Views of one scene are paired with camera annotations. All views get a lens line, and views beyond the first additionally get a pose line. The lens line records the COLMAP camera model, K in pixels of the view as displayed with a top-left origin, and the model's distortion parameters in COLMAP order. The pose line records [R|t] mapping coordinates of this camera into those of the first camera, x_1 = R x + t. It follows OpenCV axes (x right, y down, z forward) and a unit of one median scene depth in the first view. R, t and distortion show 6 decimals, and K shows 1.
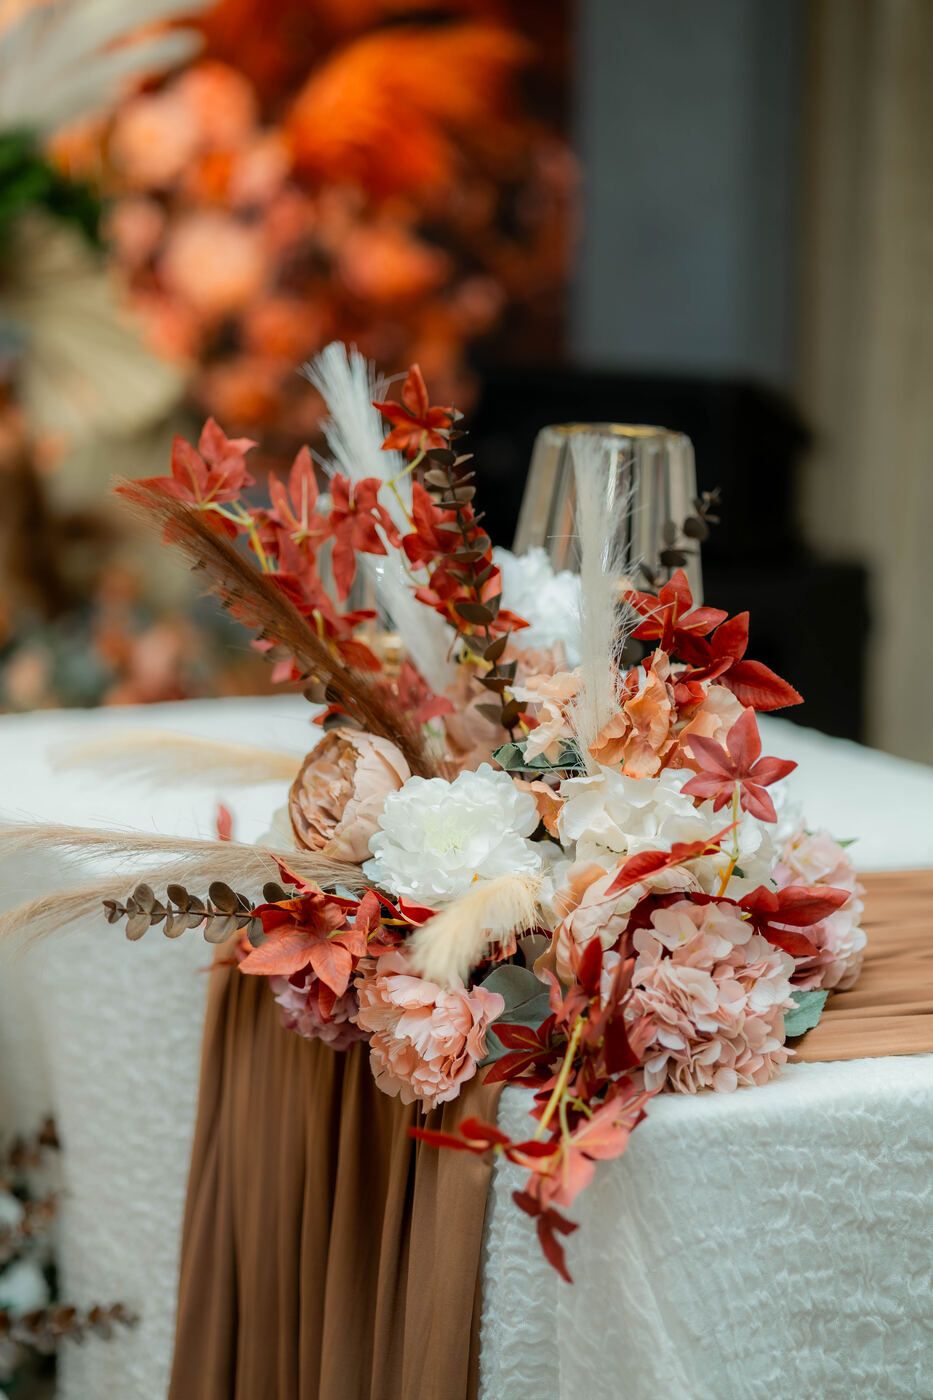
lens RADIAL K [[3525.2, 0, 466.5], [0, 3525.2, 700.0], [0, 0, 1]] dist [0.005604, 0.126818]
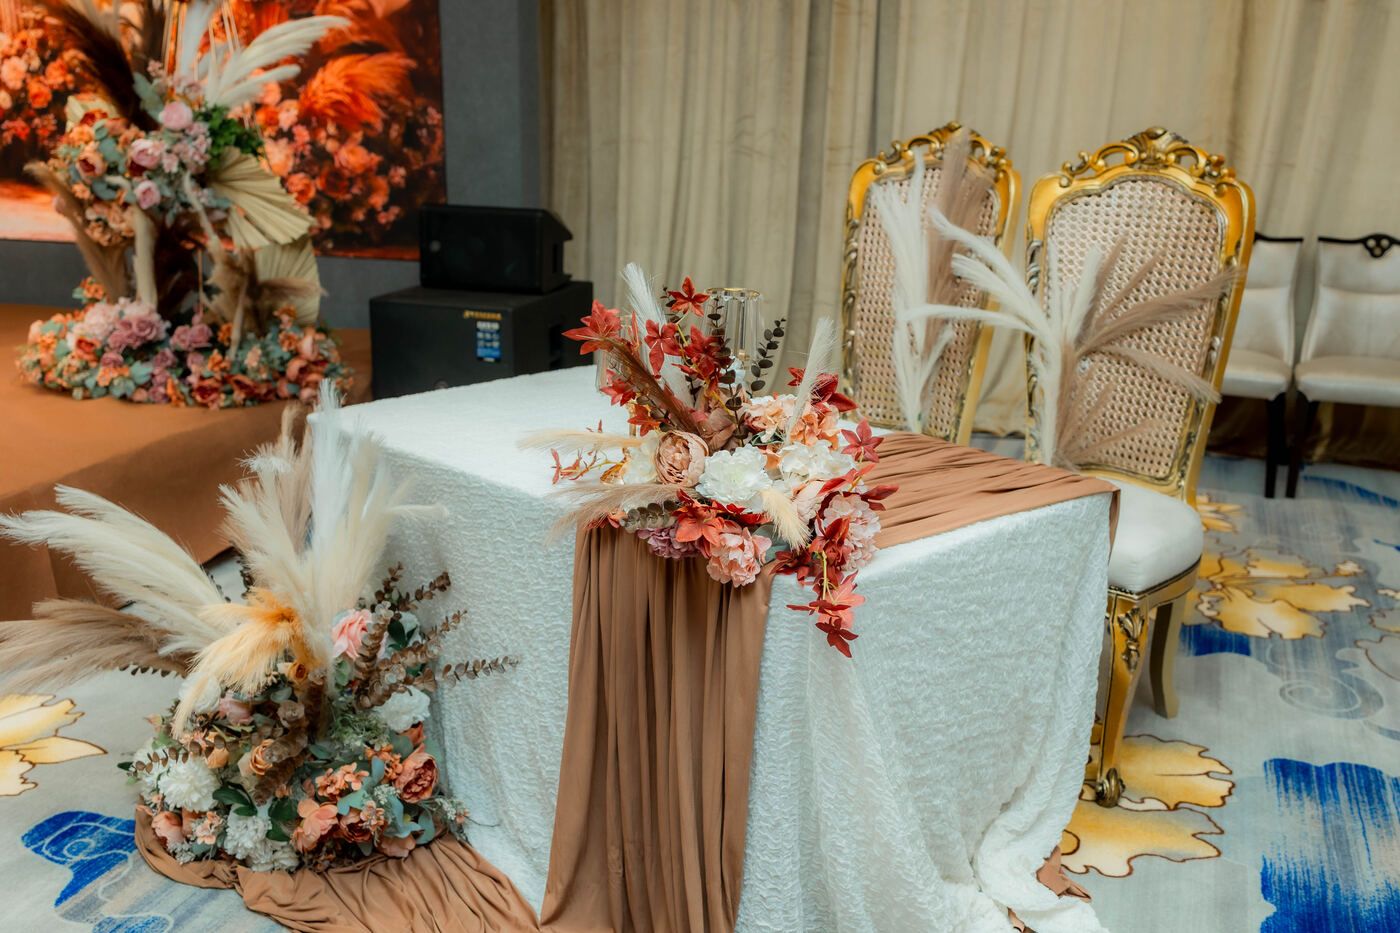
lens RADIAL K [[1438.6, 0, 700.0], [0, 1438.6, 466.5], [0, 0, 1]] dist [0.018823, -0.007283]
pose [[0.945198, -0.085972, 0.314974, -0.339323], [0.047234, 0.990567, 0.128630, -0.095696], [-0.323062, -0.106703, 0.940343, 0.065516]]
